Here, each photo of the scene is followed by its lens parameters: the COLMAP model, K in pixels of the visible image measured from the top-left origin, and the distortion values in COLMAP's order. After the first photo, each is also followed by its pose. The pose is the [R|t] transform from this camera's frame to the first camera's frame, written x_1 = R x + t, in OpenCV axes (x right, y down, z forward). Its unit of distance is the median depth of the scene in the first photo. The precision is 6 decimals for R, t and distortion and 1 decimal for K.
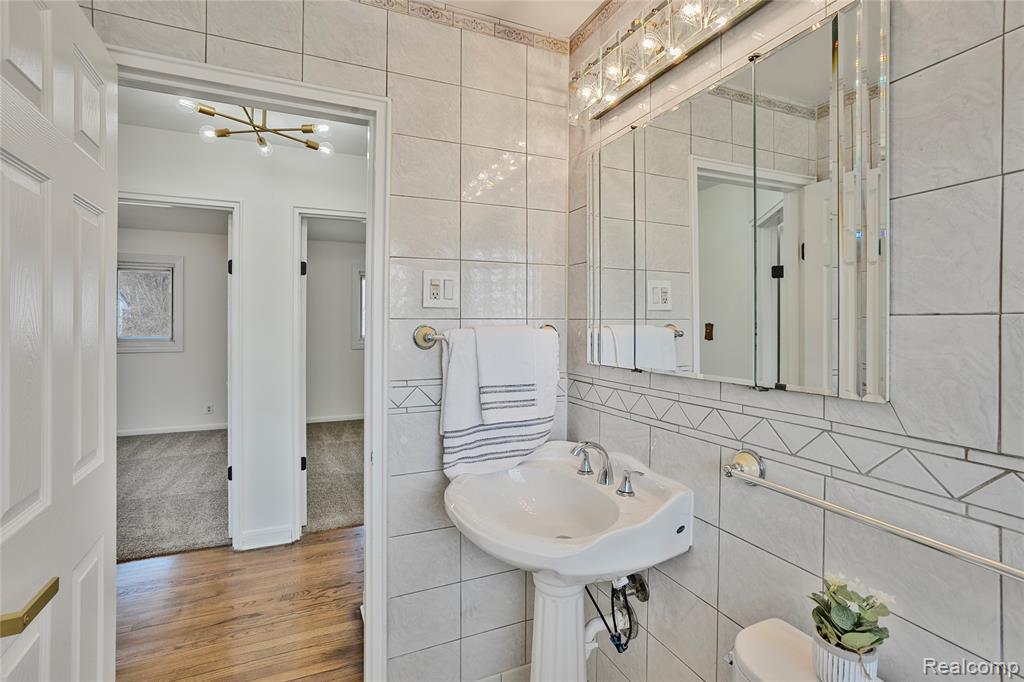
lens RADIAL K [[475.9, 0, 511.5], [0, 475.9, 330.2], [0, 0, 1]] dist [-0.032008, 0.016959]
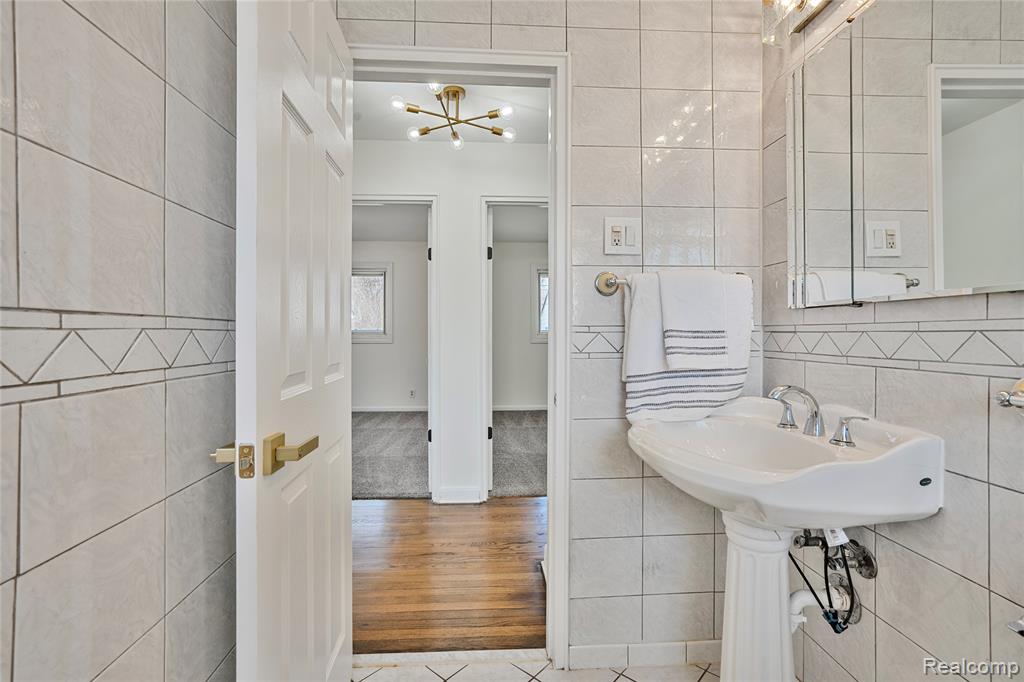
lens RADIAL K [[475.9, 0, 513.8], [0, 475.9, 336.5], [0, 0, 1]] dist [-0.032008, 0.016959]
pose [[0.937252, -0.005095, -0.348614, -0.014373], [0.002825, 0.999971, -0.007021, 0.115100], [0.348640, 0.005596, 0.937240, -0.002481]]
